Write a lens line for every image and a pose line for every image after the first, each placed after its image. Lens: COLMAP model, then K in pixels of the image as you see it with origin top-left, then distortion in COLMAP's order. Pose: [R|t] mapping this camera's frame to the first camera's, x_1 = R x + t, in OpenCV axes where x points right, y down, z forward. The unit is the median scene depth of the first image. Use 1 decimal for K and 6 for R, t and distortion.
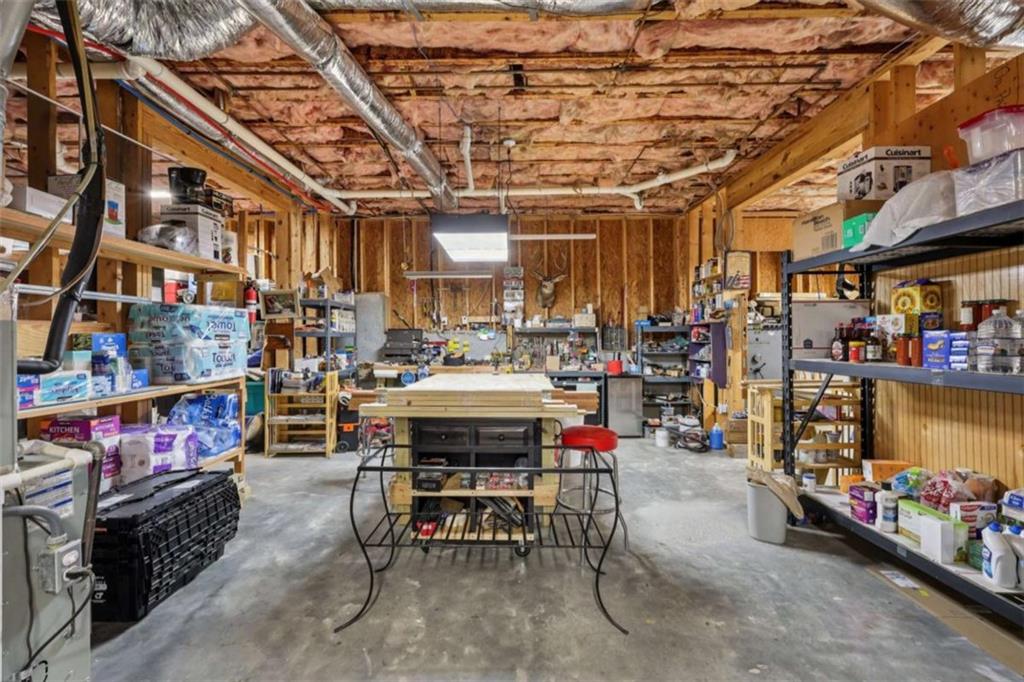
lens RADIAL K [[408.4, 0, 512.0], [0, 408.4, 341.0], [0, 0, 1]] dist [0.000072, 0.000421]
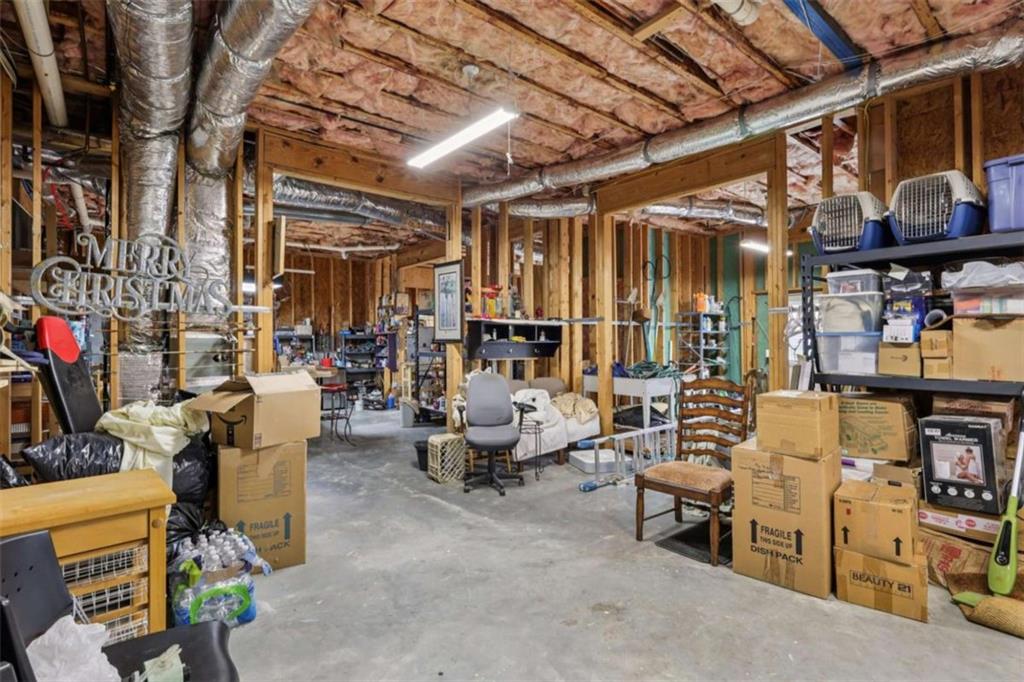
lens RADIAL K [[483.4, 0, 512.0], [0, 483.4, 341.0], [0, 0, 1]] dist [-0.001434, -0.000028]
pose [[0.771770, 0.005156, 0.635880, -0.334275], [0.001737, 0.999946, -0.010216, 0.005775], [-0.635899, 0.008989, 0.771720, -0.749137]]
